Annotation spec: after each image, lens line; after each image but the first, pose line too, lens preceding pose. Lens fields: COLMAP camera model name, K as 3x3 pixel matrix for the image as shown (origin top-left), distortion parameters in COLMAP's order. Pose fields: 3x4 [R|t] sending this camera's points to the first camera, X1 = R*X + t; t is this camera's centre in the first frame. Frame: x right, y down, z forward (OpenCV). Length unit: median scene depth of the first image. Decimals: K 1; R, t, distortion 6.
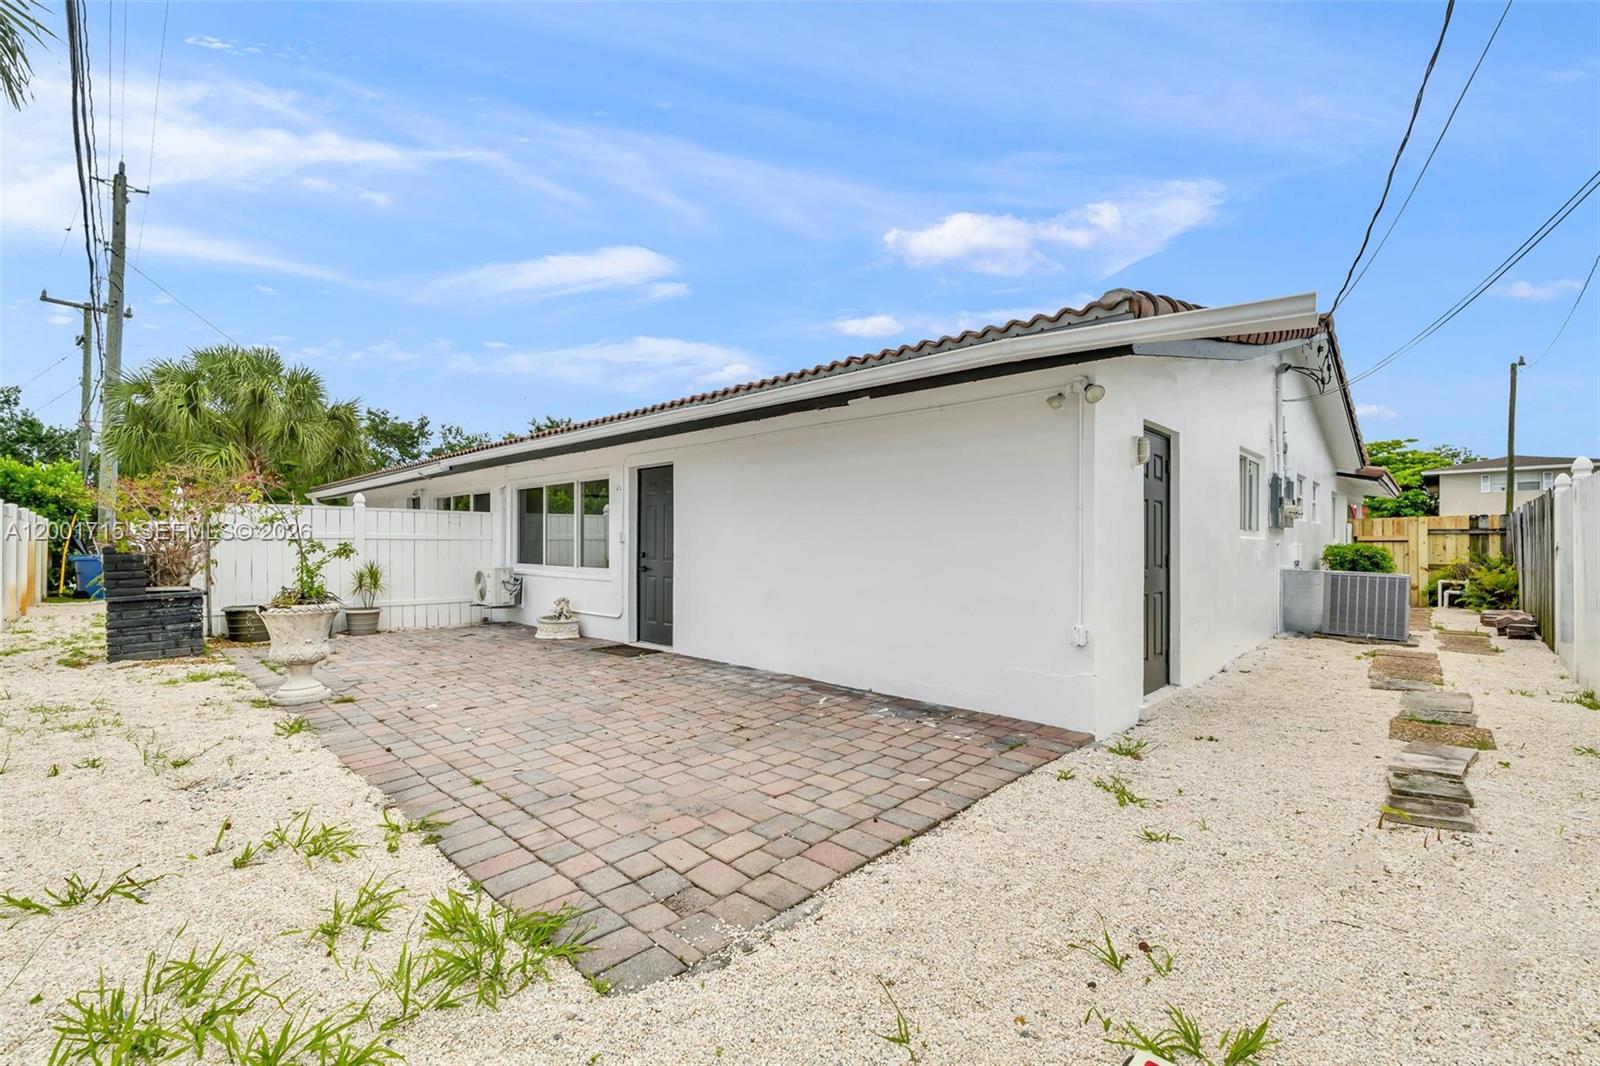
lens RADIAL K [[678.6, 0, 808.6], [0, 678.6, 535.4], [0, 0, 1]] dist [-0.002899, -0.000558]
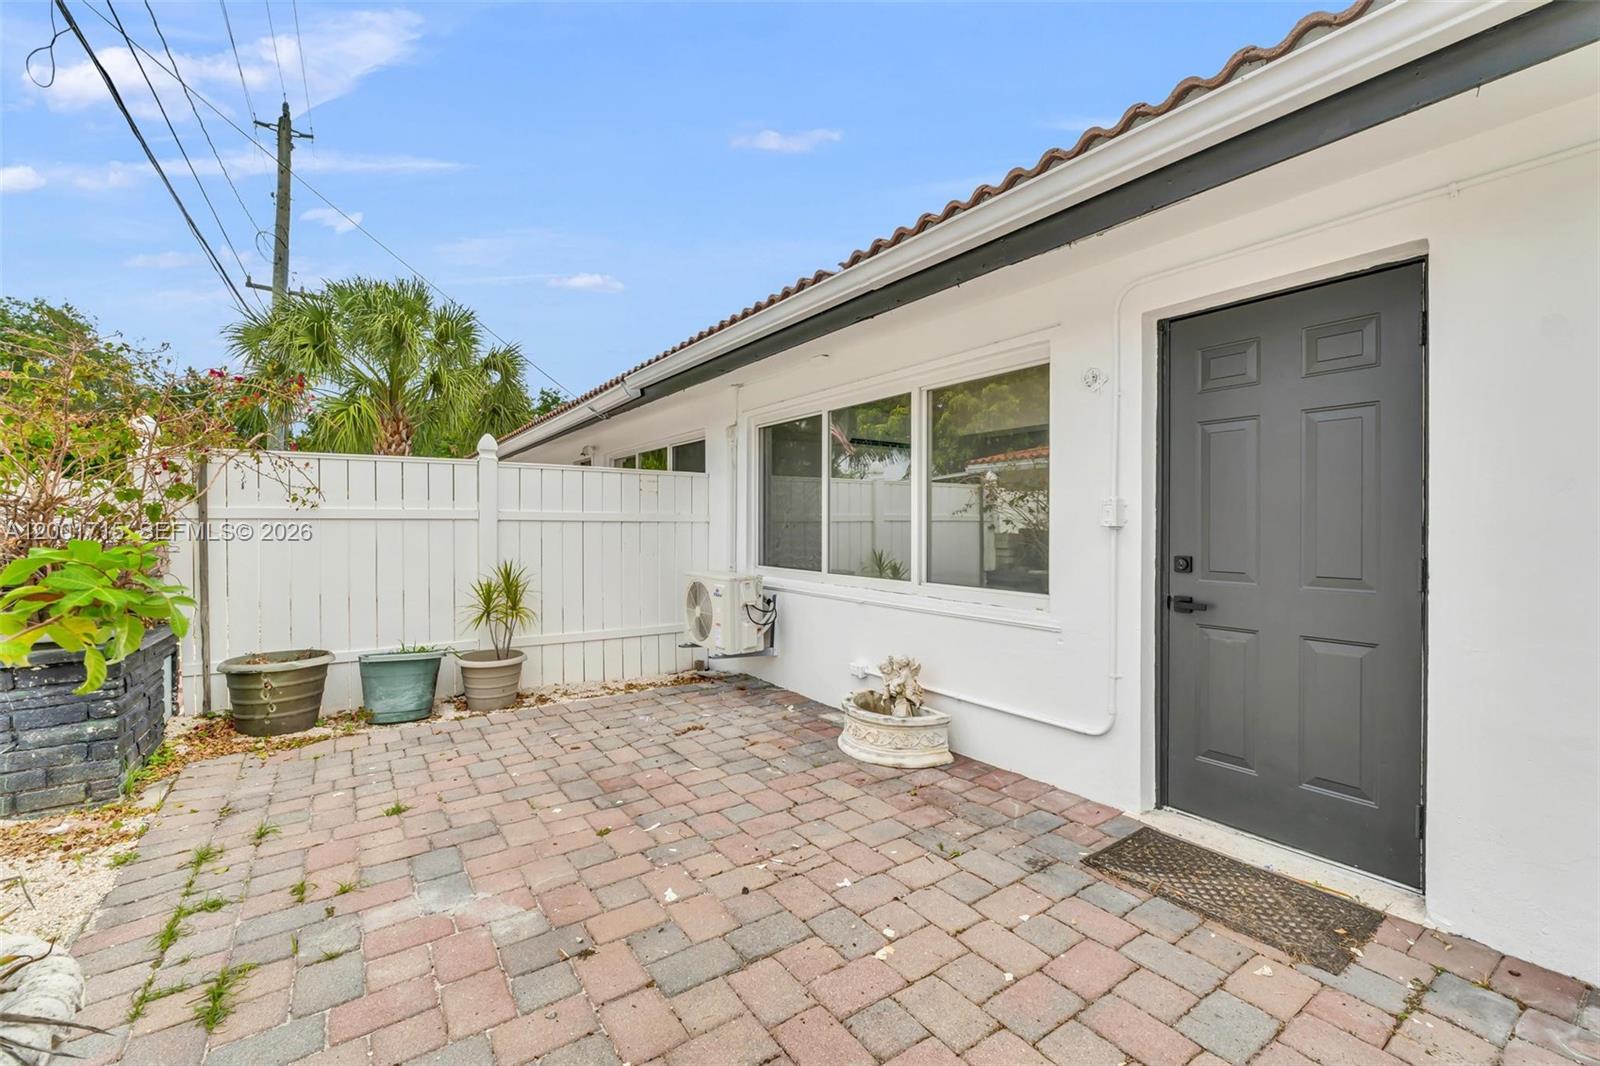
lens RADIAL K [[678.6, 0, 802.2], [0, 678.6, 529.6], [0, 0, 1]] dist [-0.002899, -0.000558]
pose [[0.976593, 0.002414, -0.215084, -0.299306], [0.001000, 0.999875, 0.015762, 0.004527], [0.215095, -0.015608, 0.976468, 0.518459]]
